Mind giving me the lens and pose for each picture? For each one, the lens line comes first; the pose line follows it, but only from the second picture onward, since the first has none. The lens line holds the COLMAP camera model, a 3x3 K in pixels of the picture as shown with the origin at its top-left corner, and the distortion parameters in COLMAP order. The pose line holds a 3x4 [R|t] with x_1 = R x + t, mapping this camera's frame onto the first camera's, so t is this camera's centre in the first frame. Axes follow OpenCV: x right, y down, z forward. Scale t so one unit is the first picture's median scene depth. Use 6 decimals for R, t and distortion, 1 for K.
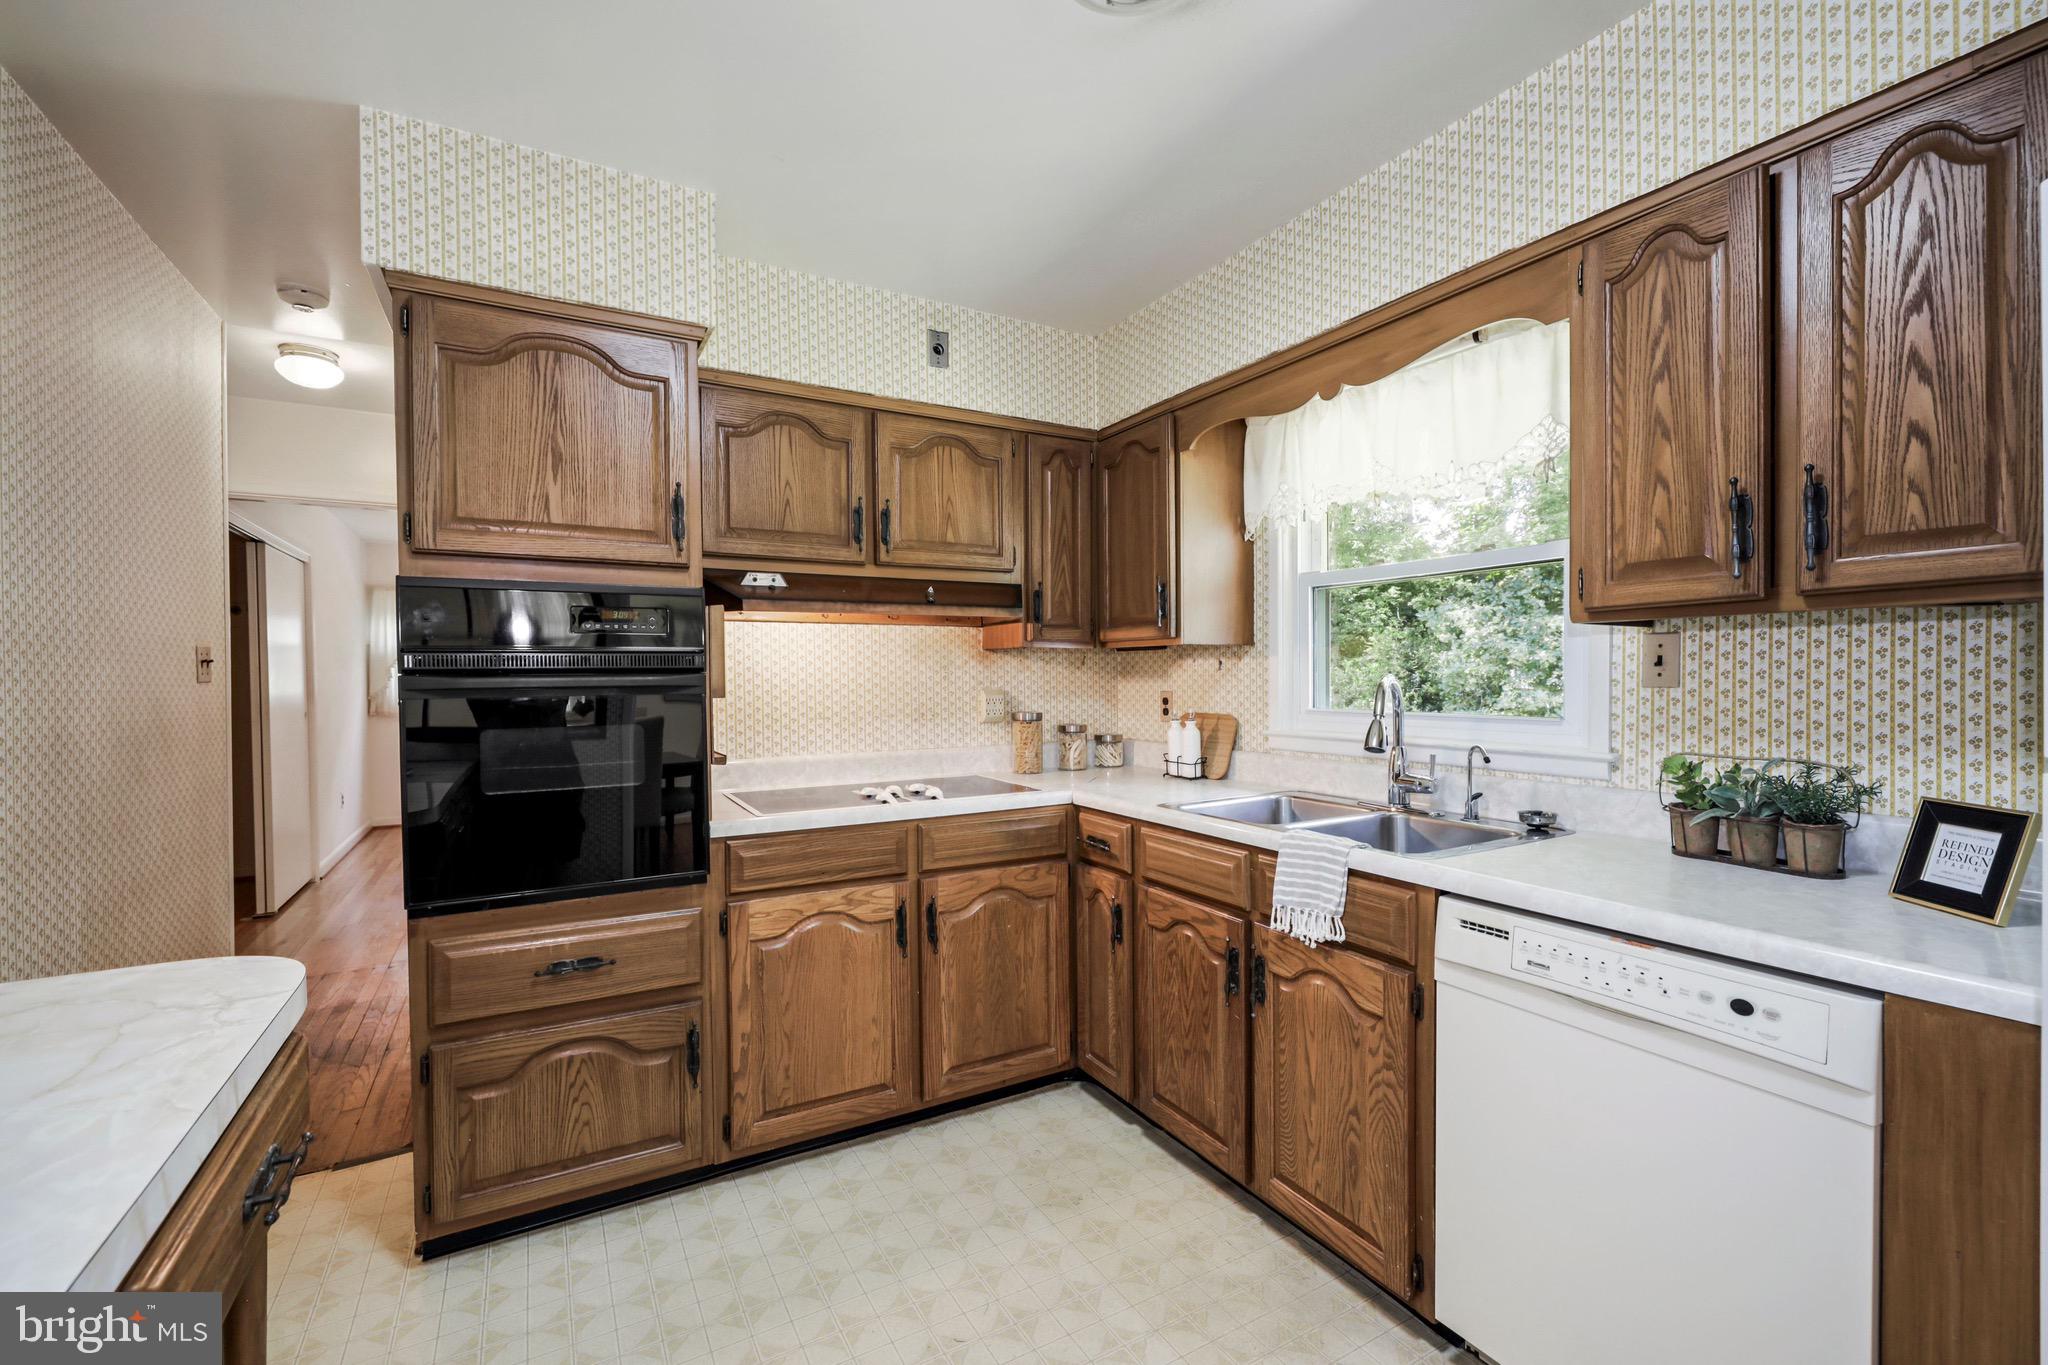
lens RADIAL K [[878.9, 0, 1022.5], [0, 878.9, 689.4], [0, 0, 1]] dist [-0.009406, -0.000079]
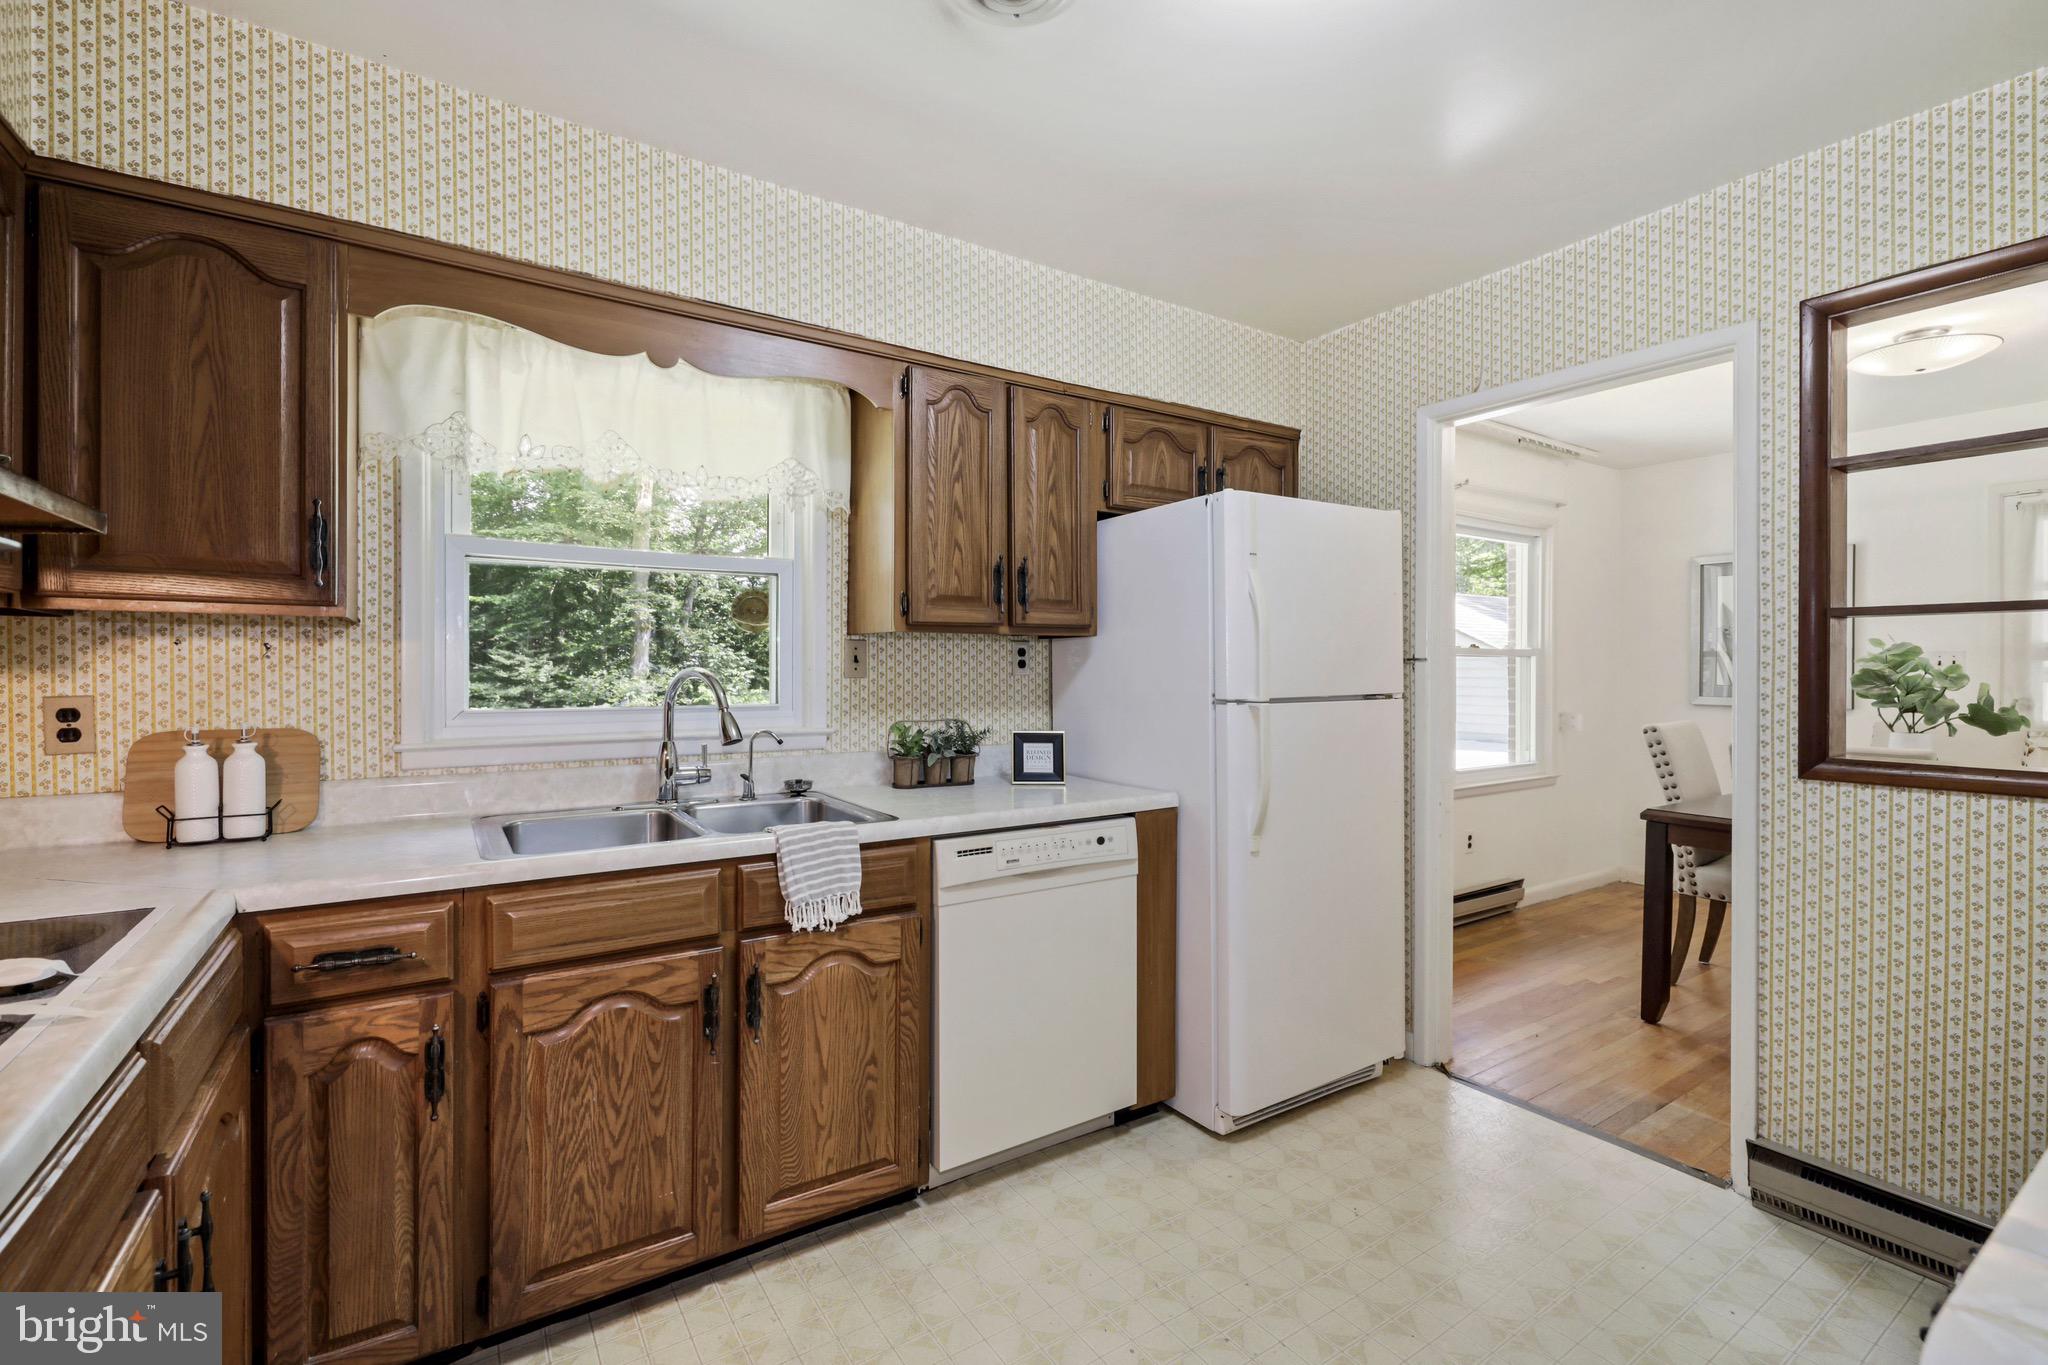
lens RADIAL K [[878.9, 0, 1020.3], [0, 878.9, 668.5], [0, 0, 1]] dist [-0.009406, -0.000079]
pose [[-0.075464, 0.005327, 0.997134, -0.720275], [0.013483, 0.999900, -0.004321, -0.008080], [-0.997057, 0.013118, -0.075528, 0.855020]]
